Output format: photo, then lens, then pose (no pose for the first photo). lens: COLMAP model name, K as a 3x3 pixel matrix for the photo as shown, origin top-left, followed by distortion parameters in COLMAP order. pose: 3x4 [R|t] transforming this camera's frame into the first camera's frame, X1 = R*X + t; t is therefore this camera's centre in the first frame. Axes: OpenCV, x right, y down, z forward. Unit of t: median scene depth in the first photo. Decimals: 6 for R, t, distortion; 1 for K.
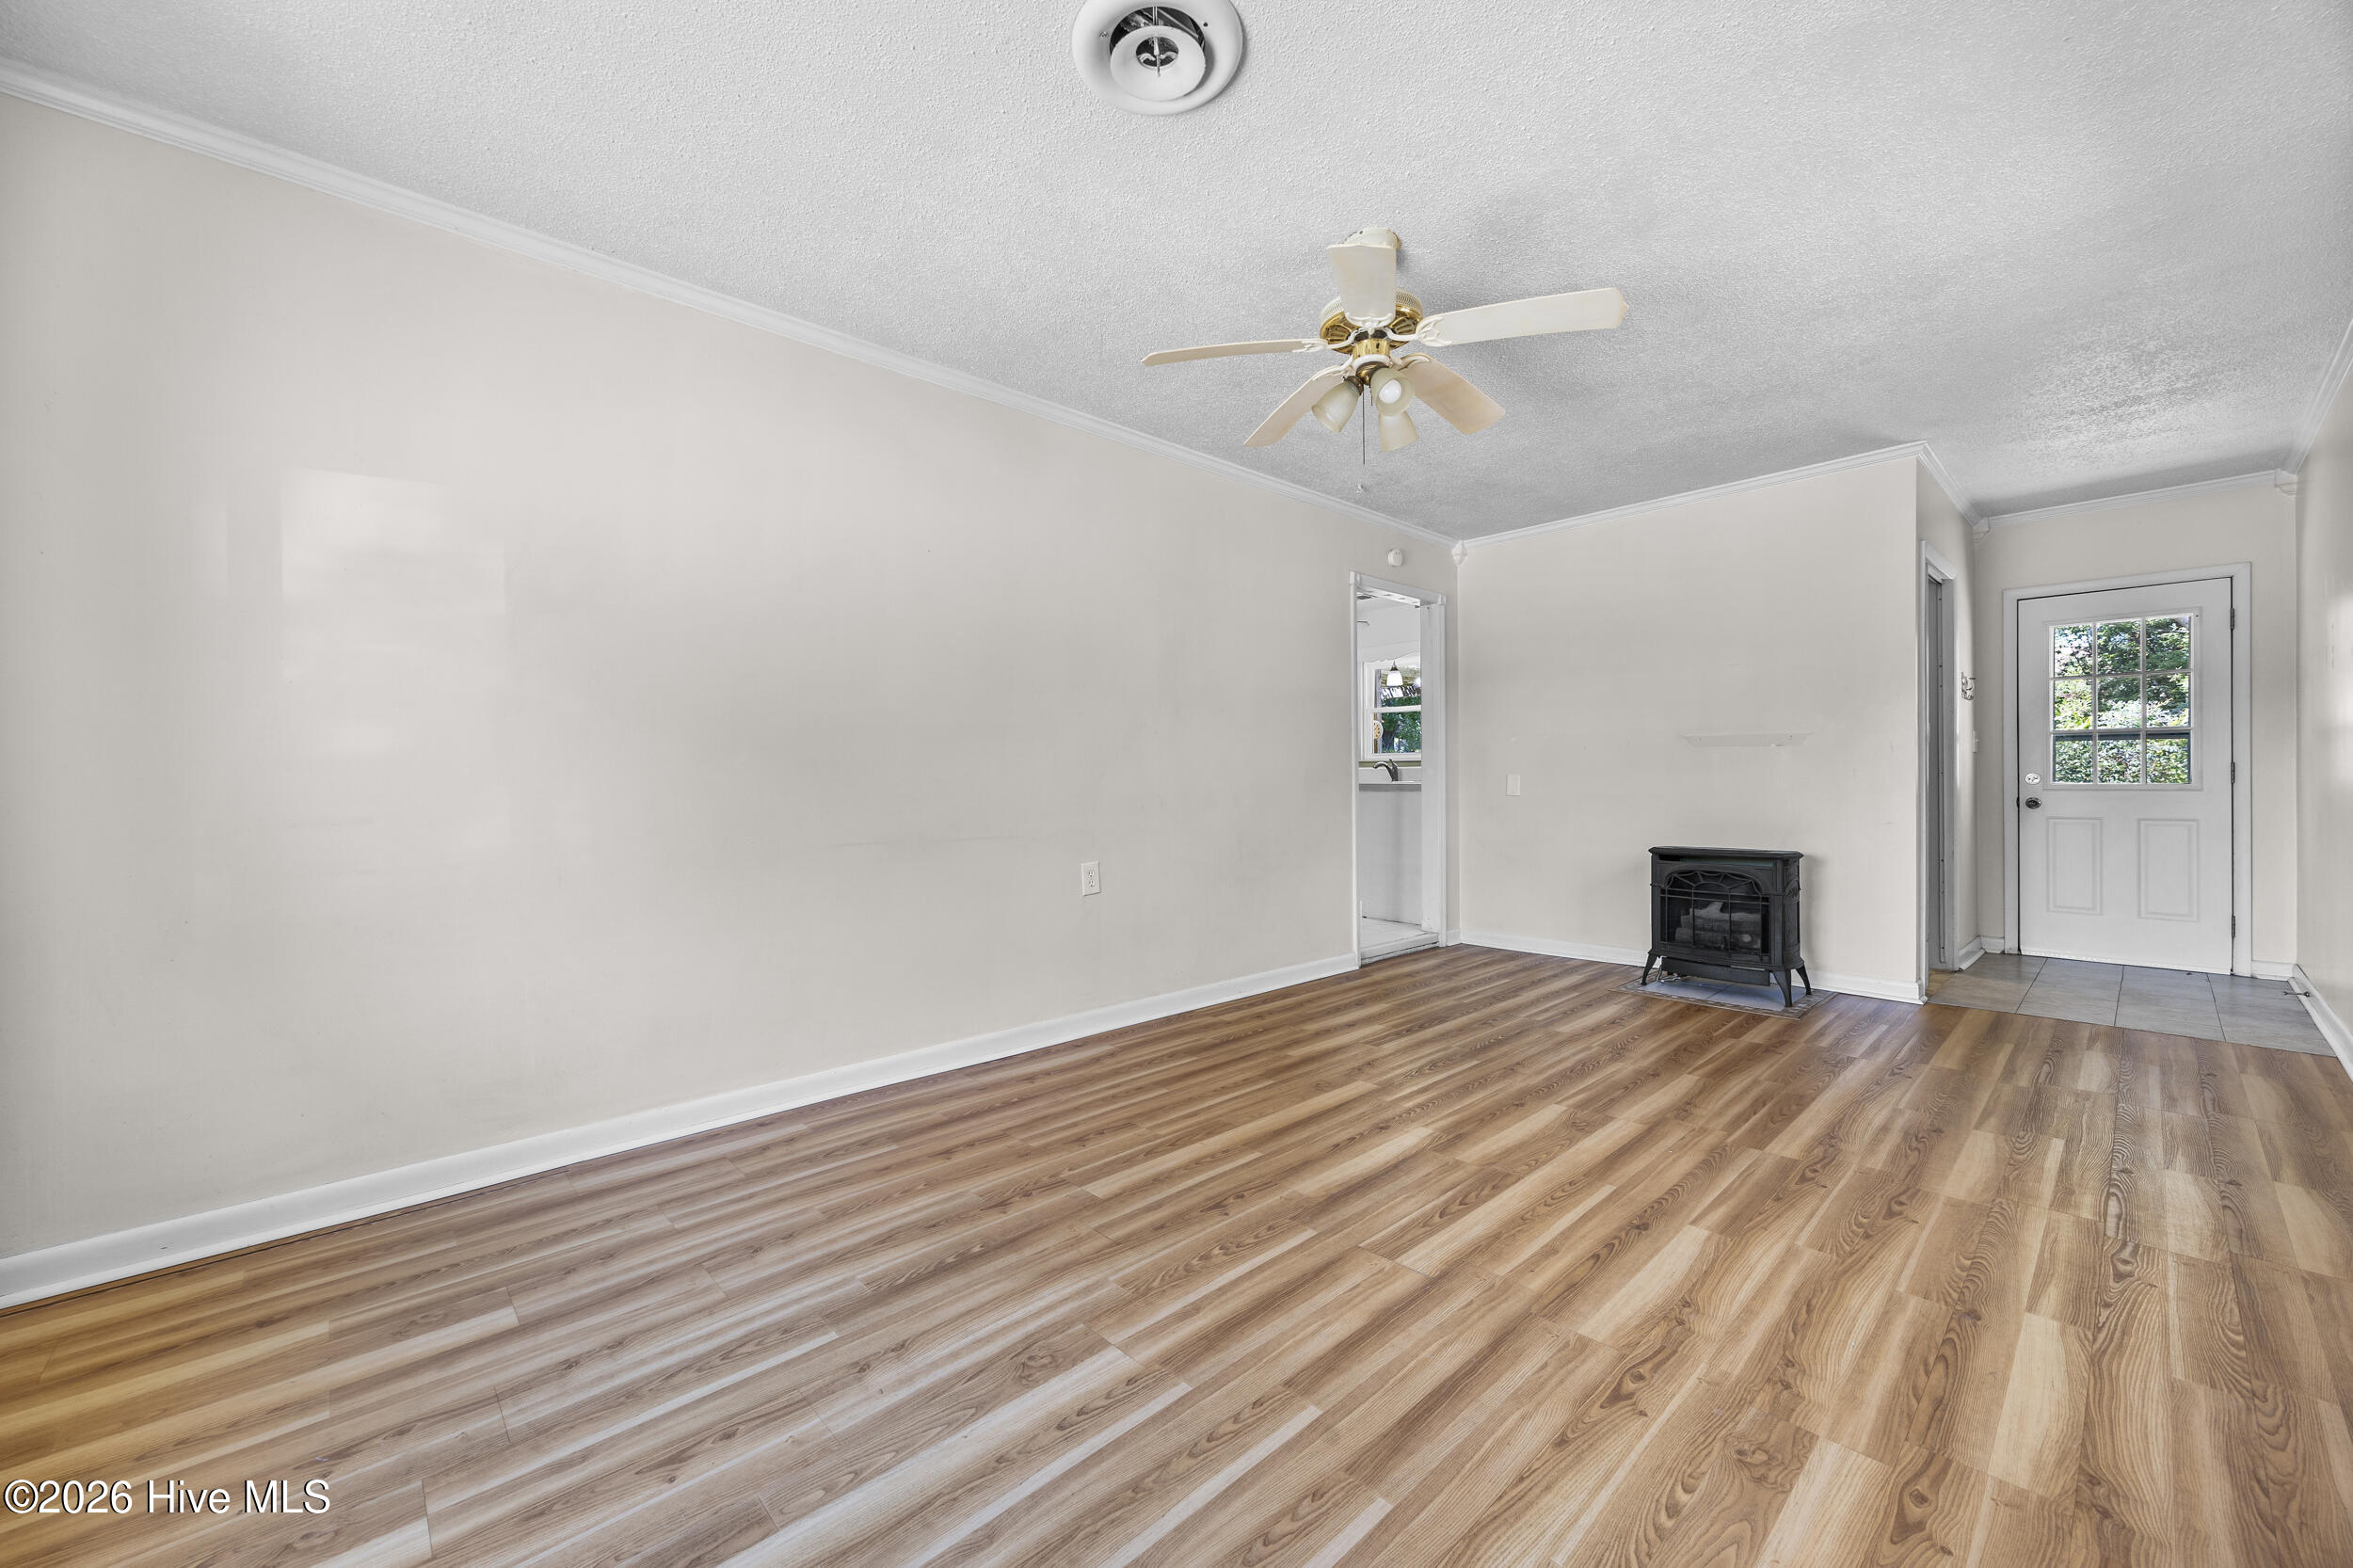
lens RADIAL K [[900.3, 0, 1173.8], [0, 900.3, 782.8], [0, 0, 1]] dist [-0.001924, -0.000238]
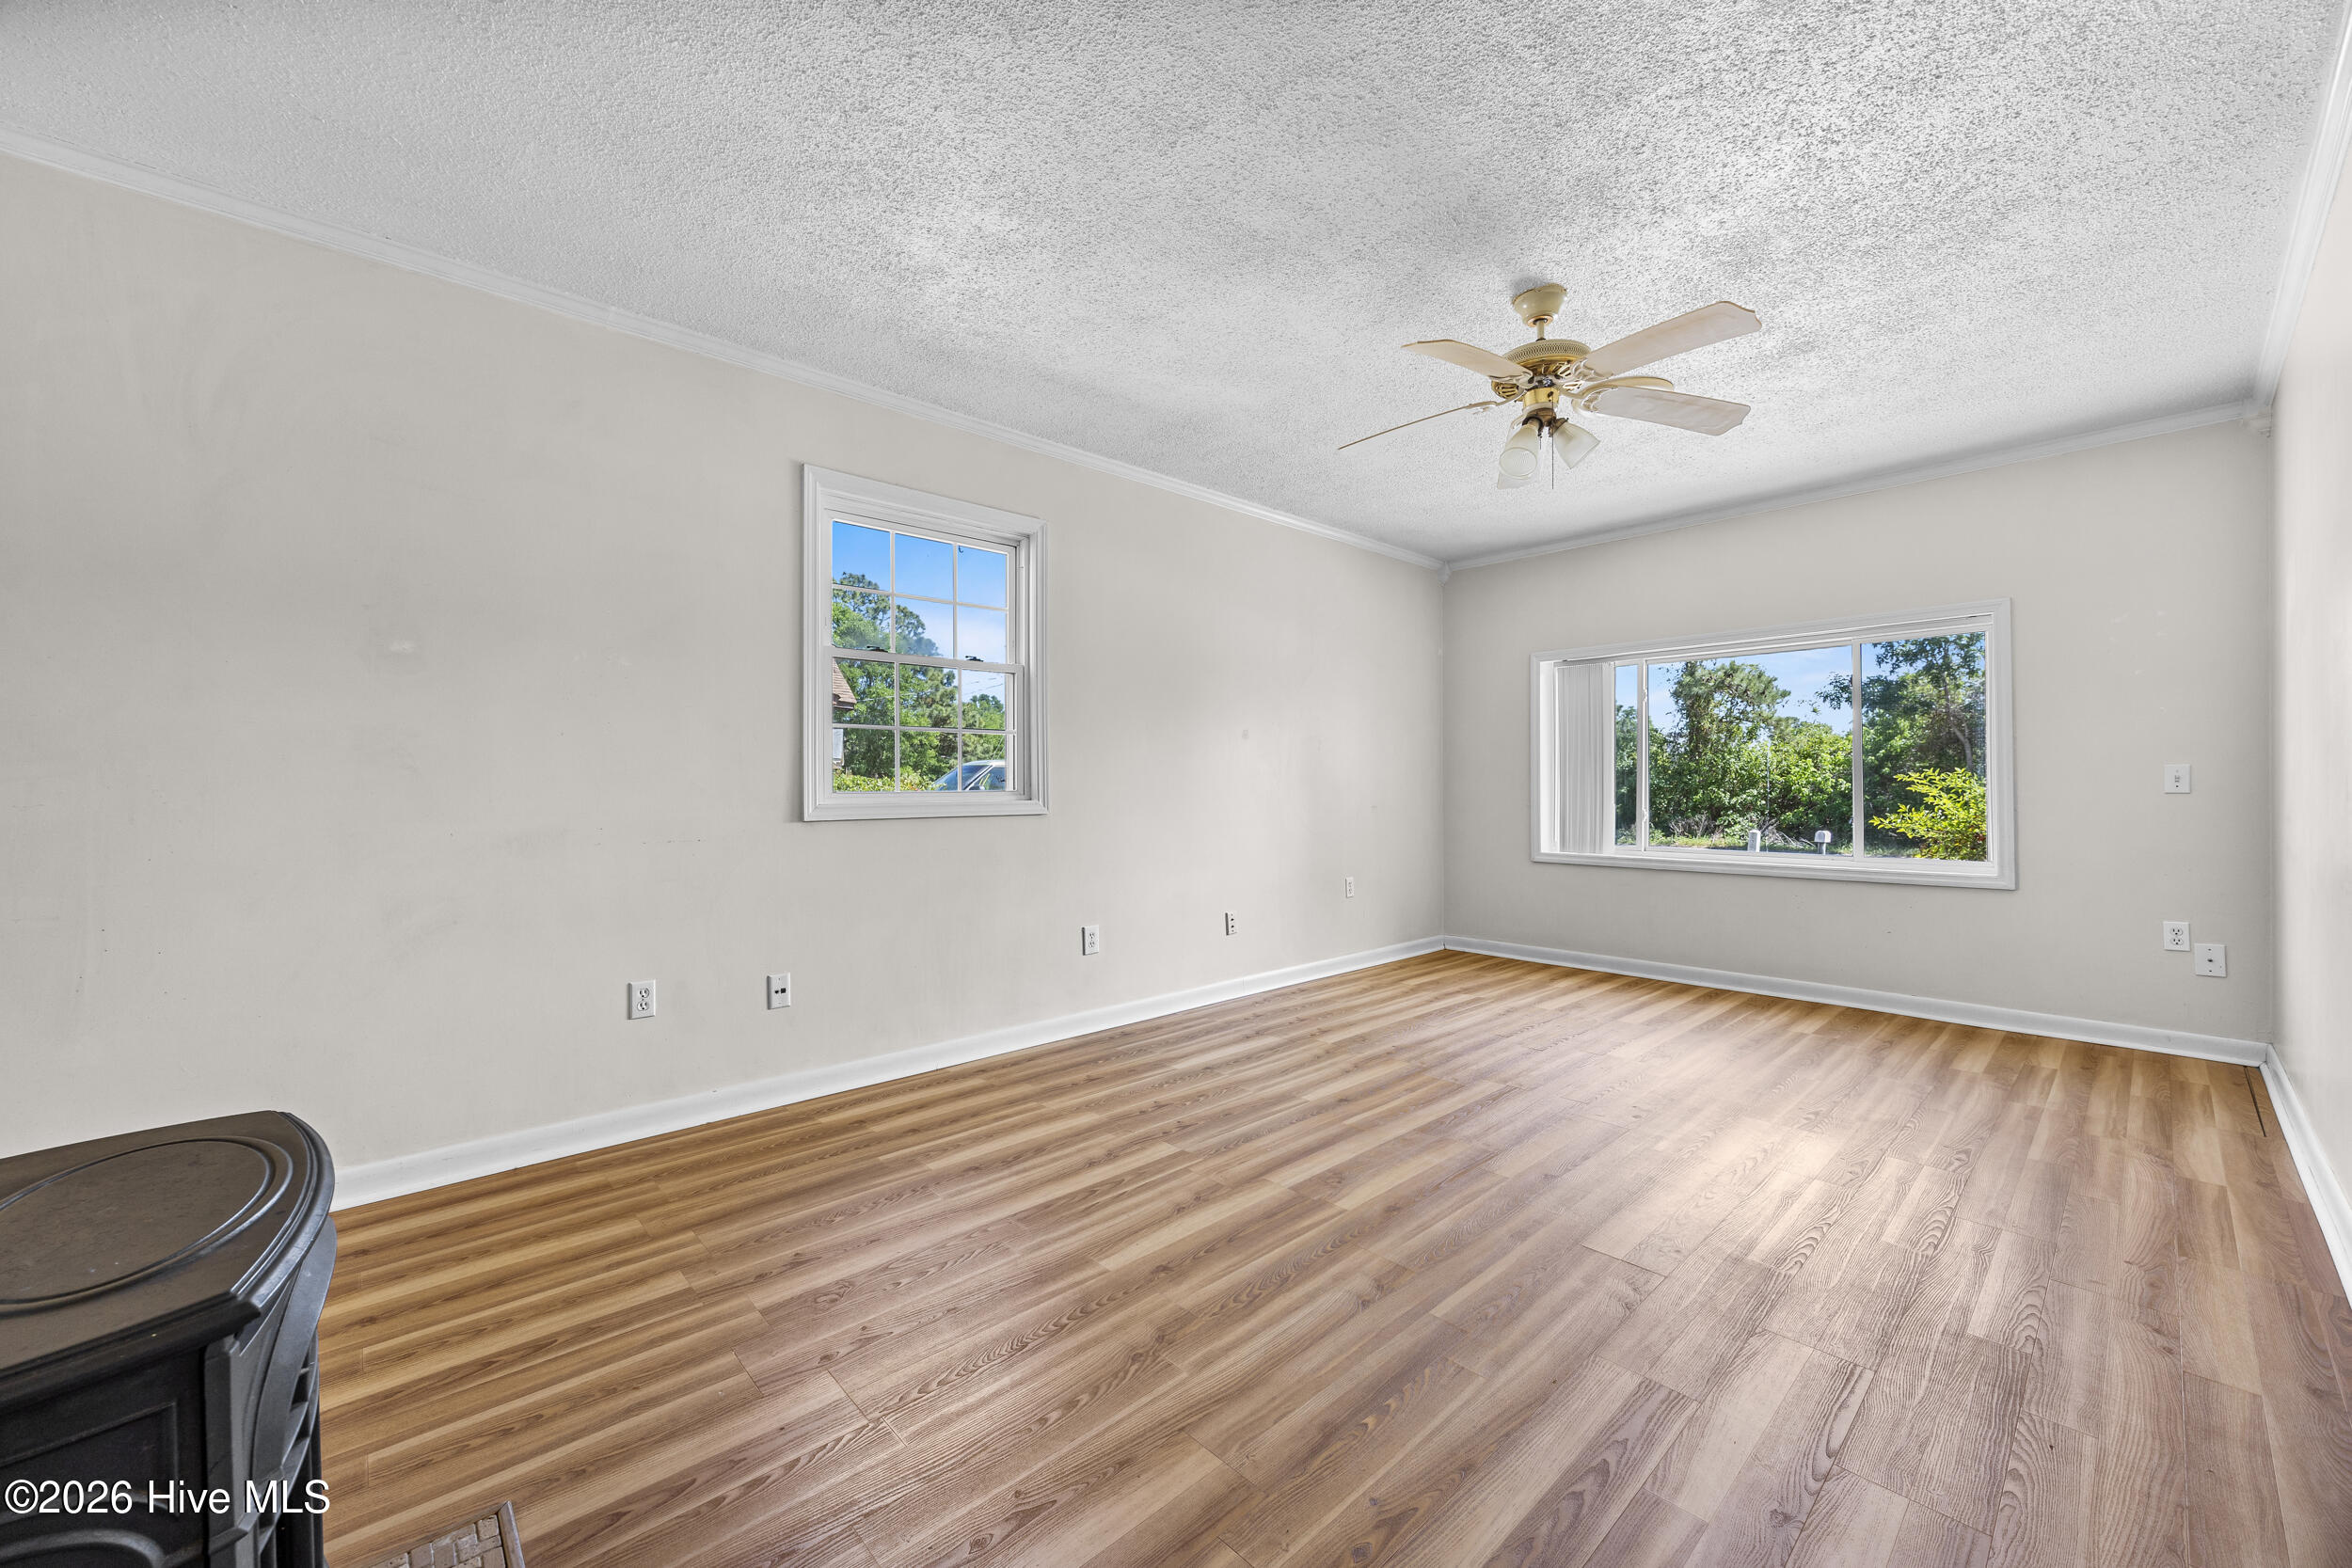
lens RADIAL K [[899.8, 0, 1178.2], [0, 899.8, 785.5], [0, 0, 1]] dist [-0.001924, -0.000238]
pose [[-0.999911, 0.013334, 0.000762, 0.681467], [0.013337, 0.999899, 0.004922, -0.029020], [-0.000697, 0.004932, -0.999988, 2.152064]]
